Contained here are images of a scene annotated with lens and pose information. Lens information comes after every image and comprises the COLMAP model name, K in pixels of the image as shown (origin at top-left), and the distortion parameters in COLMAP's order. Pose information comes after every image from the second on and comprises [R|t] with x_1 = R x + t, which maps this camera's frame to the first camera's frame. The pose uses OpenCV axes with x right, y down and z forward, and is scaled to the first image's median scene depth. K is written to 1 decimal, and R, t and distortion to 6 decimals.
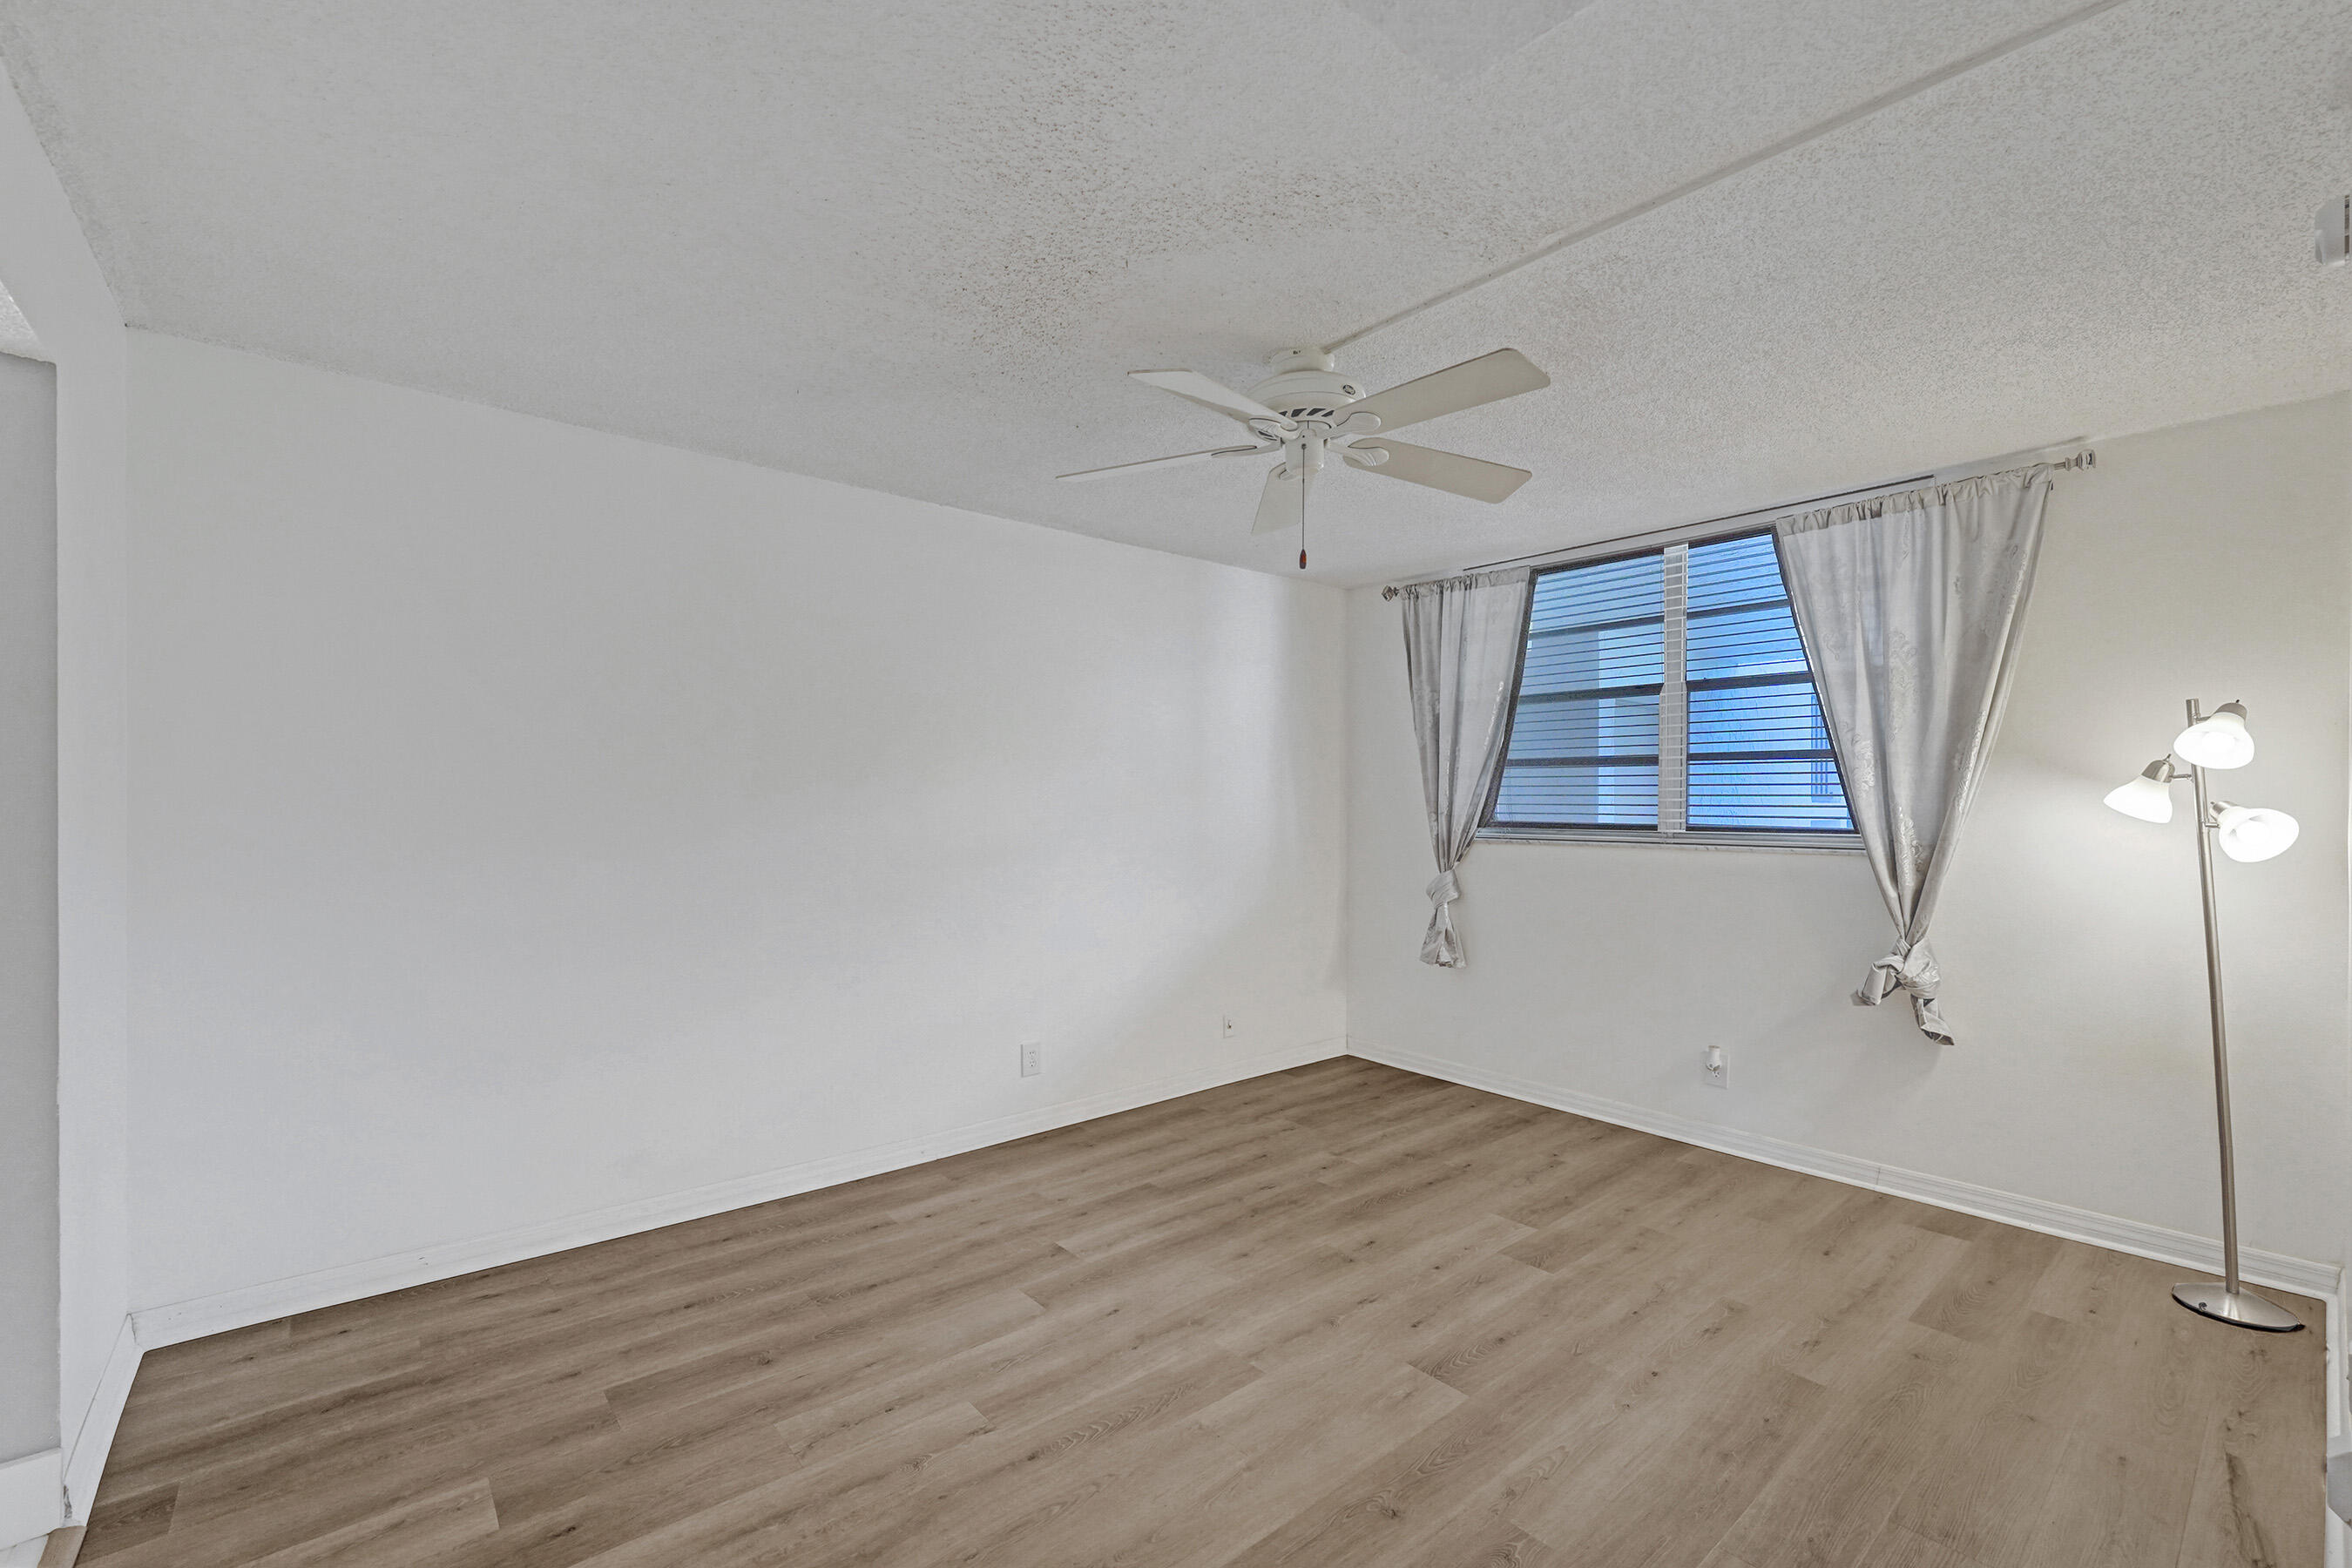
lens RADIAL K [[990.2, 0, 1180.1], [0, 990.2, 794.5], [0, 0, 1]] dist [-0.016387, 0.003408]
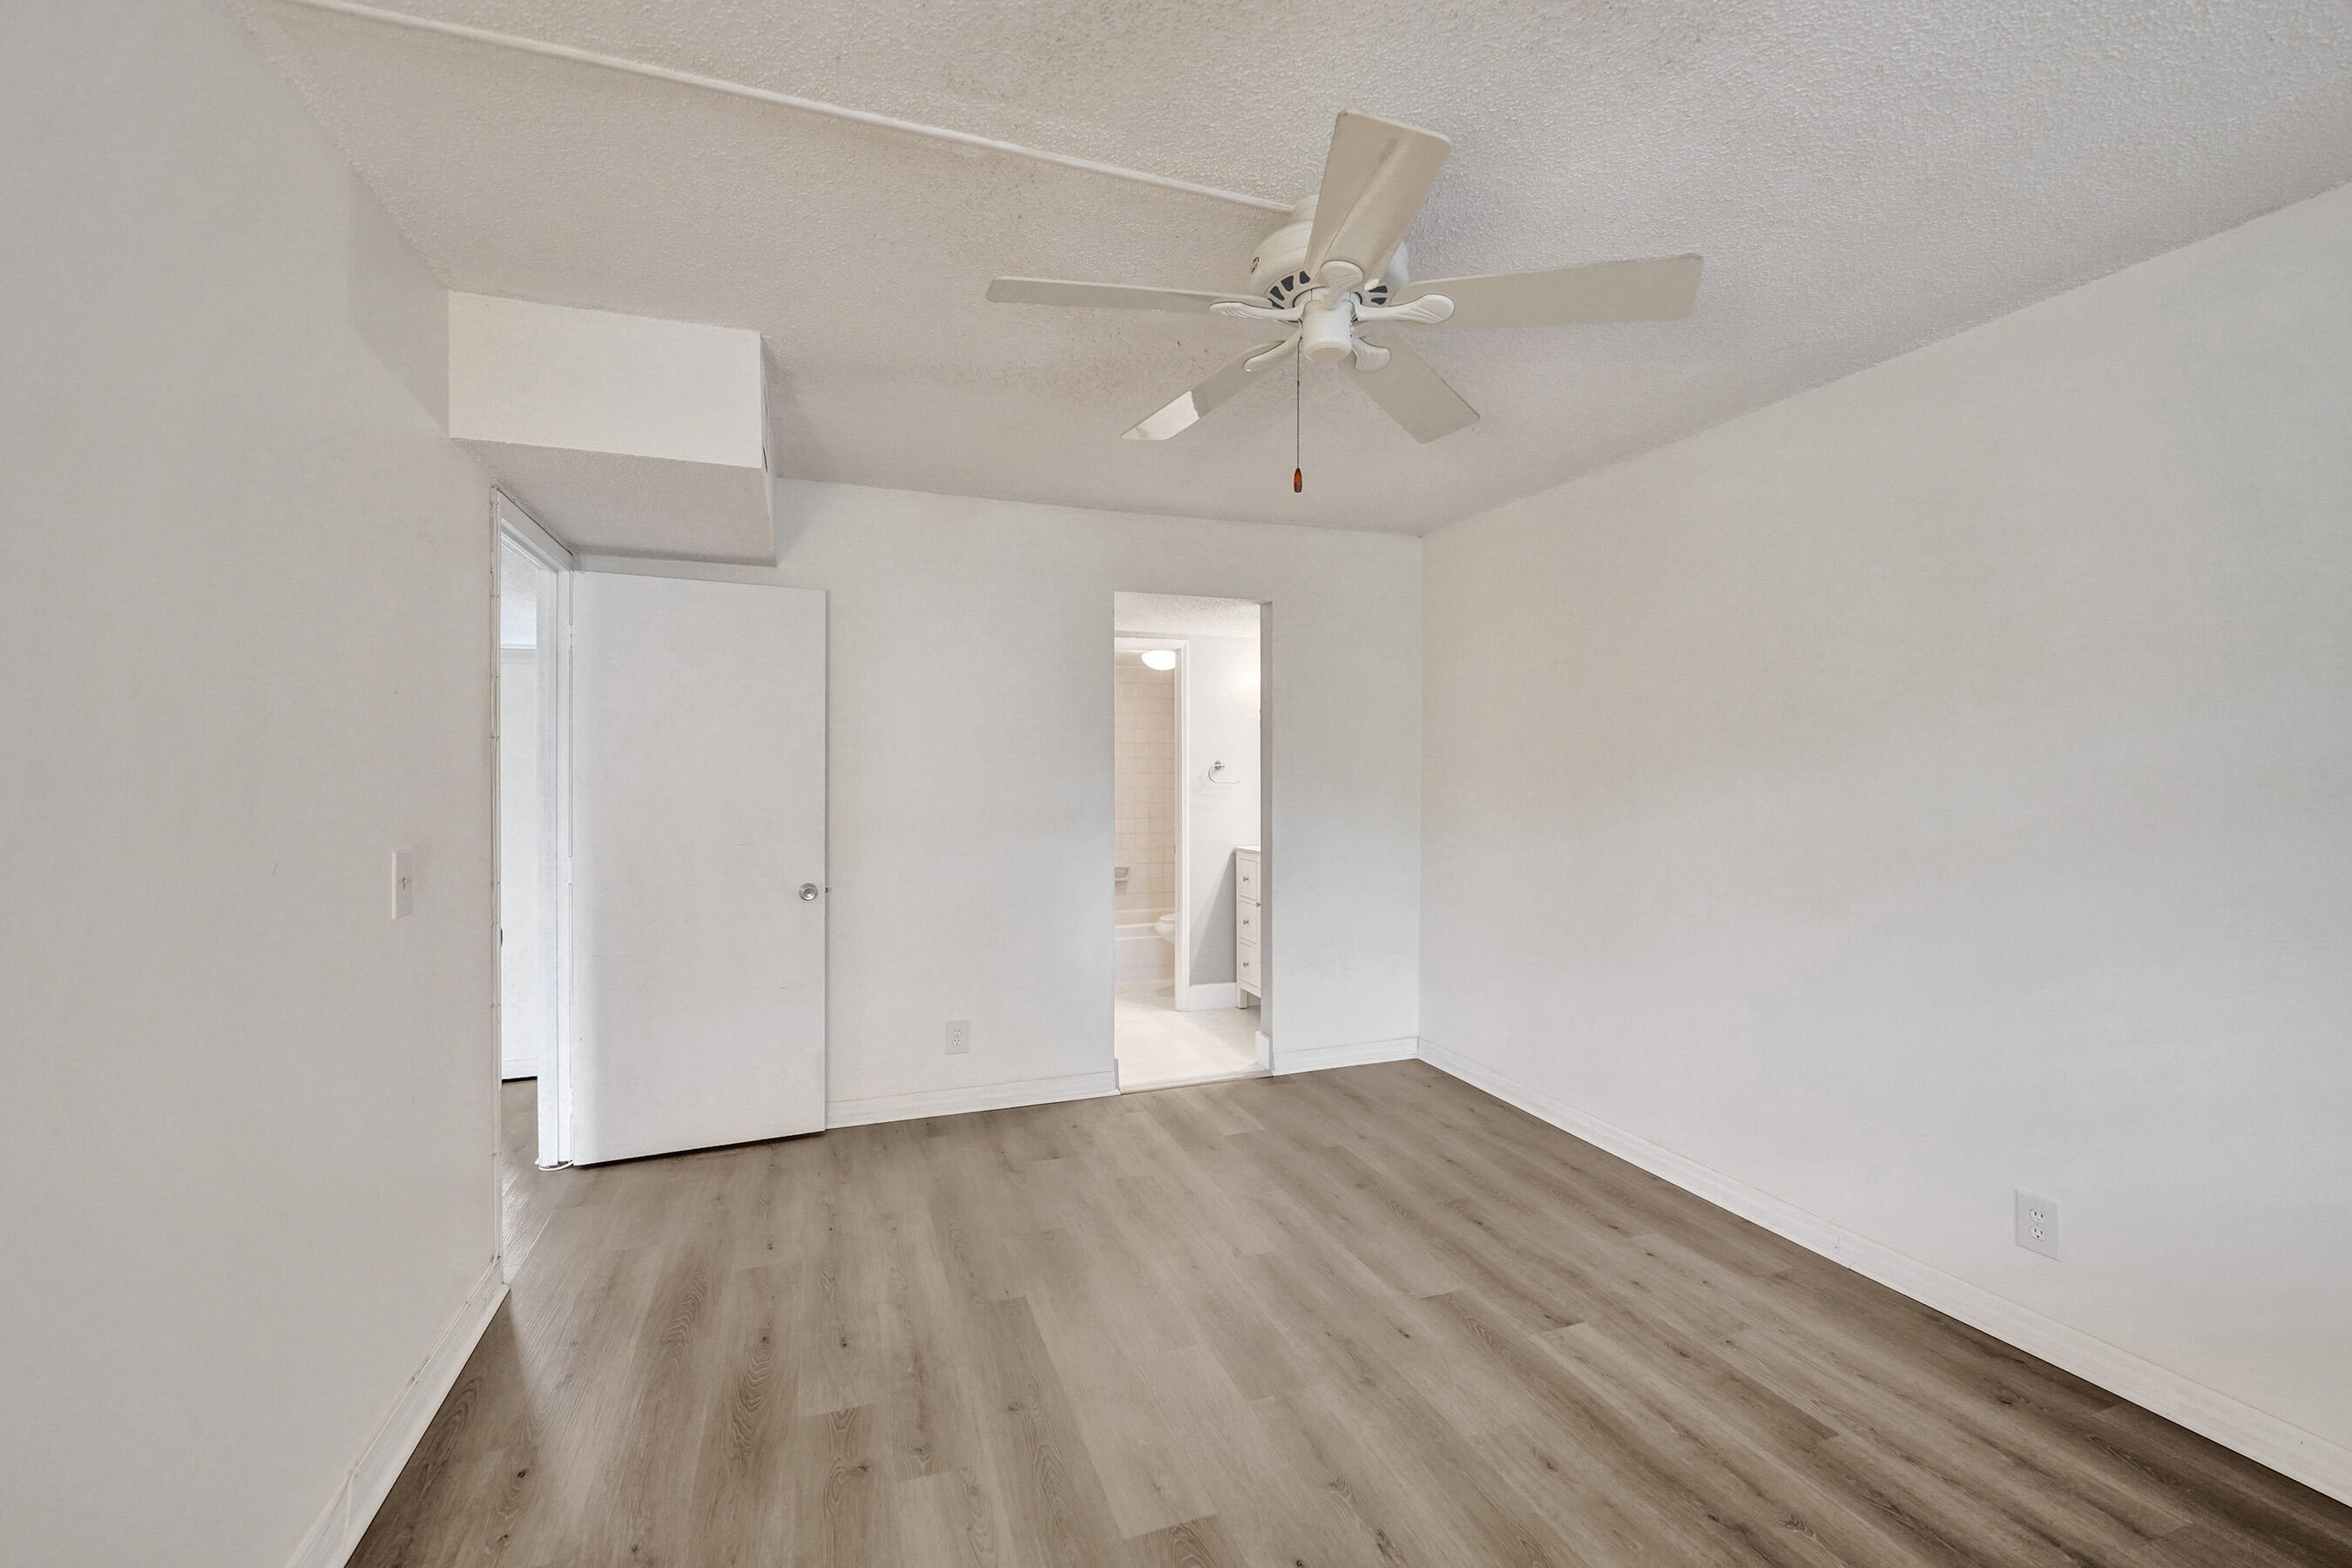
lens RADIAL K [[990.2, 0, 1175.7], [0, 990.2, 778.6], [0, 0, 1]] dist [-0.016387, 0.003408]
pose [[-0.350508, 0.001723, -0.936558, 0.876958], [0.002796, 0.999996, 0.000793, 0.009311], [0.936555, -0.002340, -0.350512, 1.144078]]
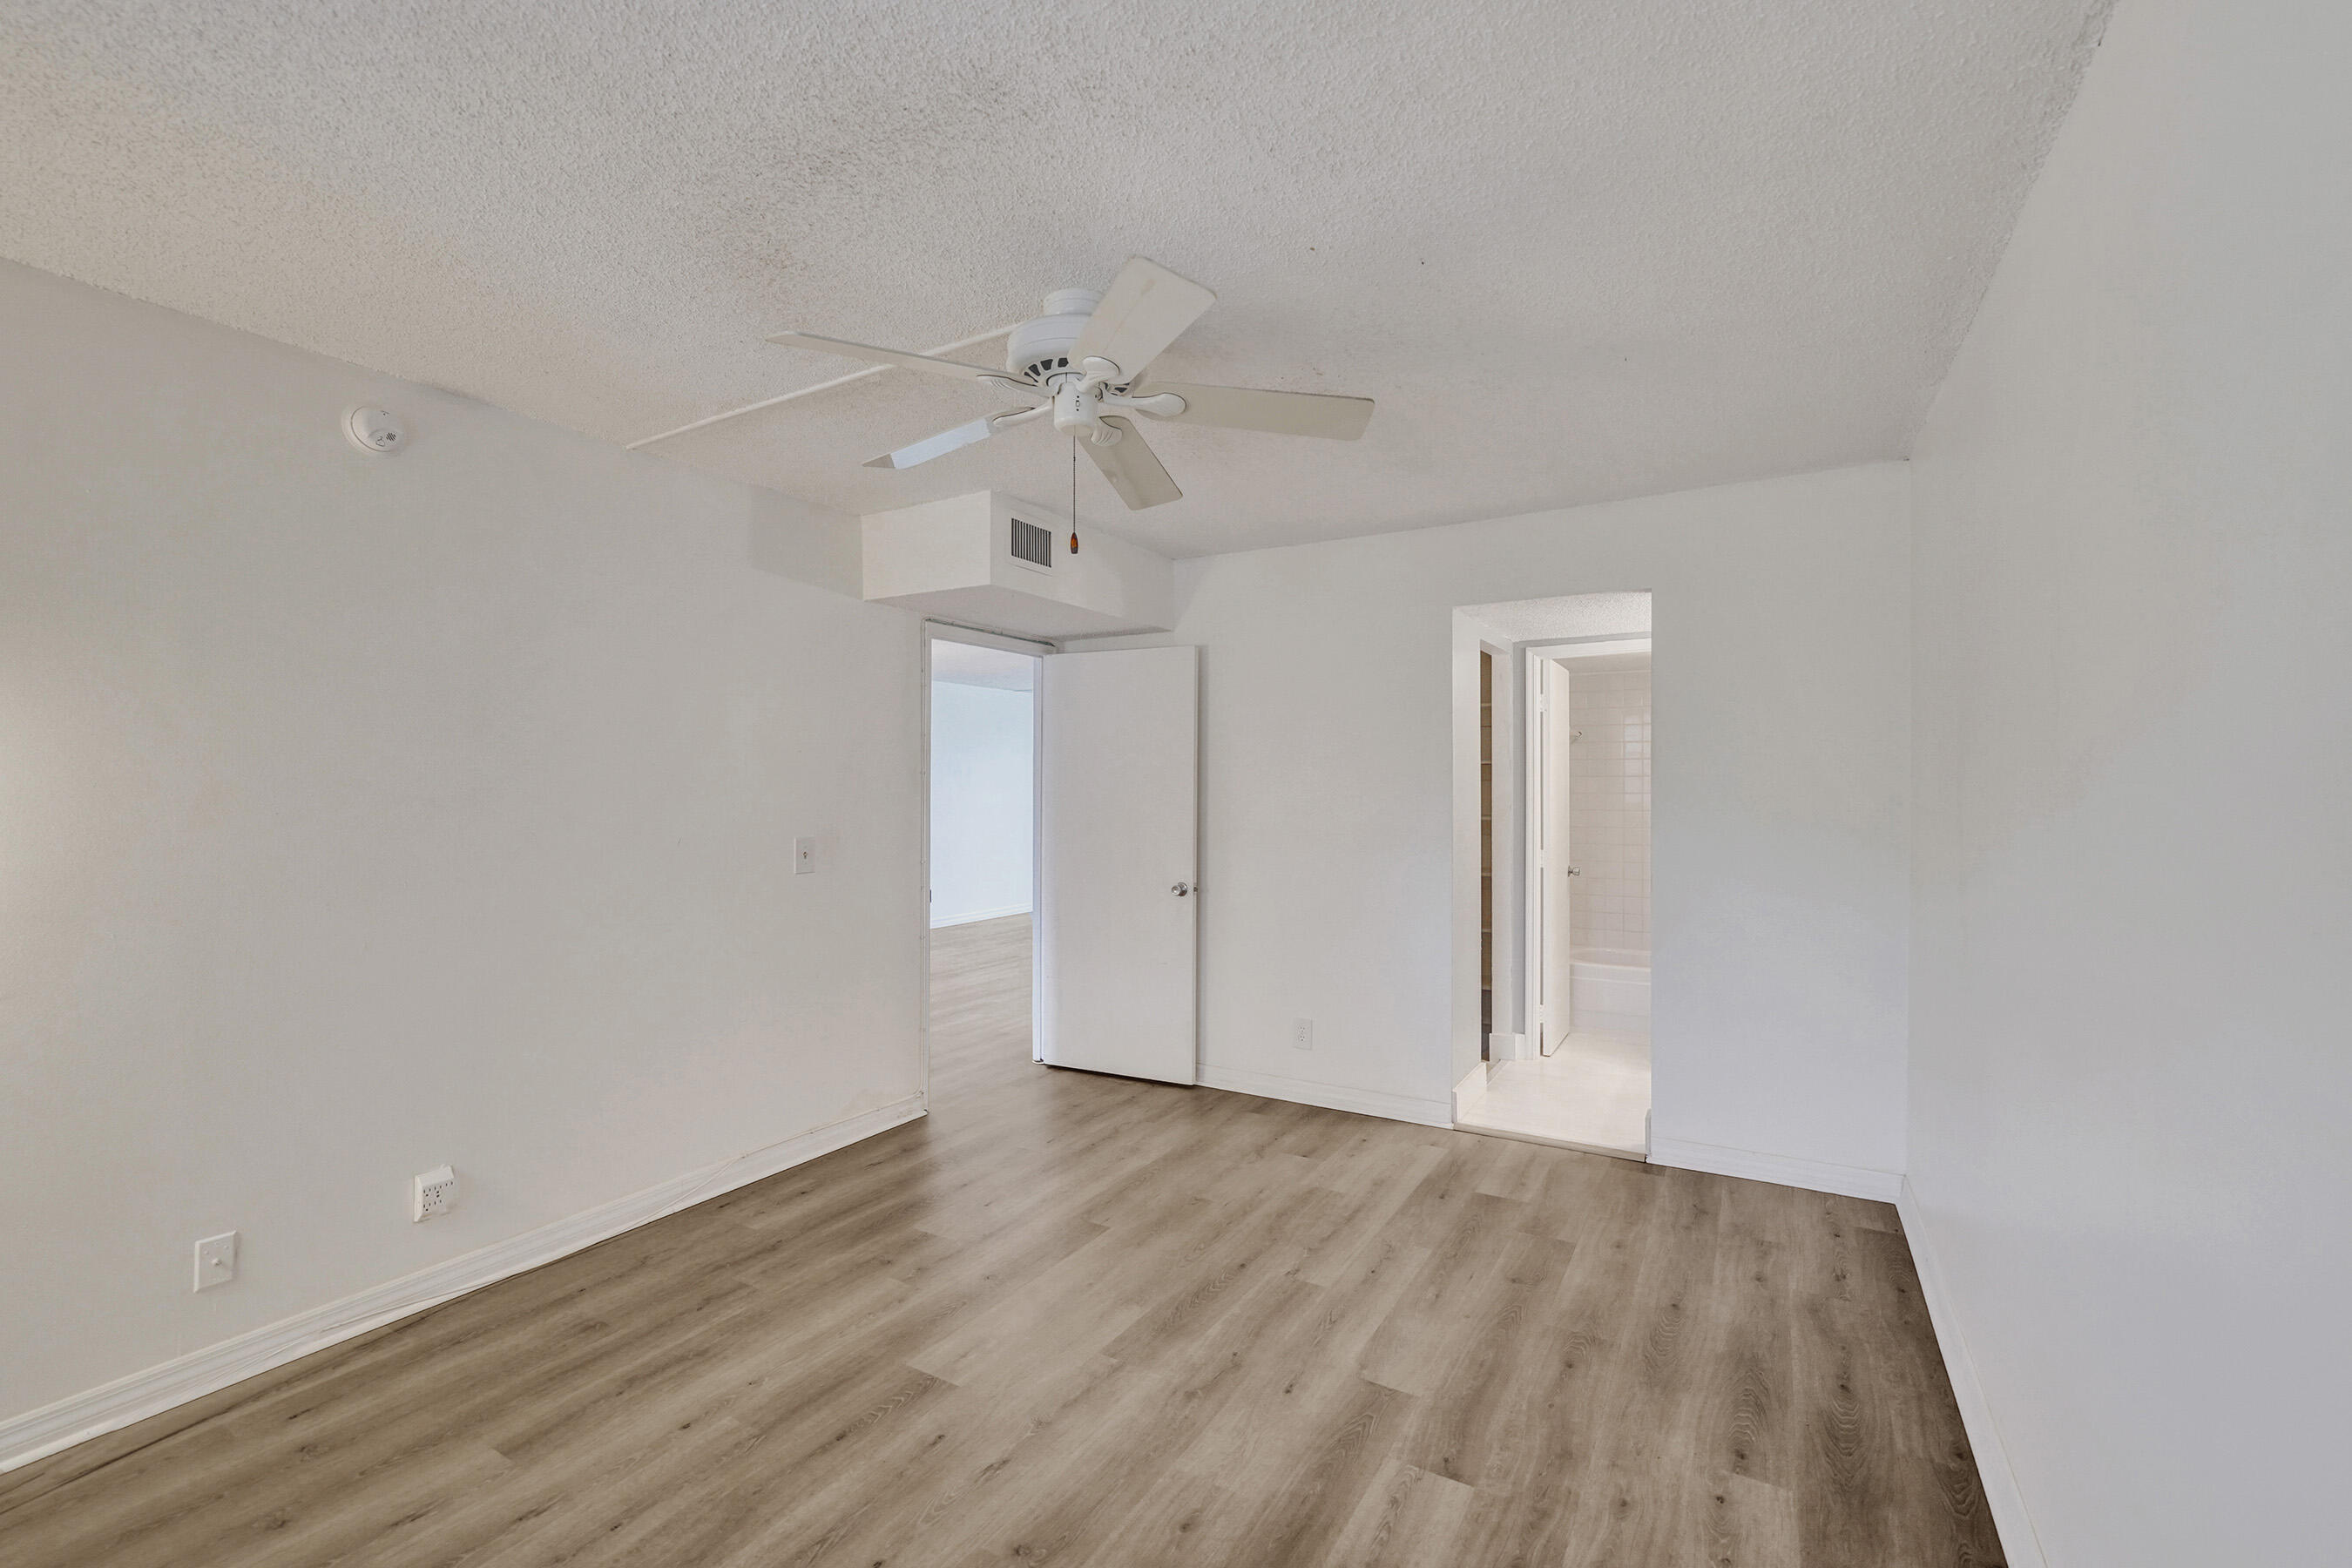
lens RADIAL K [[990.2, 0, 1165.0], [0, 990.2, 789.7], [0, 0, 1]] dist [-0.016387, 0.003408]
pose [[-0.949064, -0.003415, -0.315066, 0.317925], [-0.002065, 0.999987, -0.004620, 0.000314], [0.315077, -0.003734, -0.949059, 1.826681]]
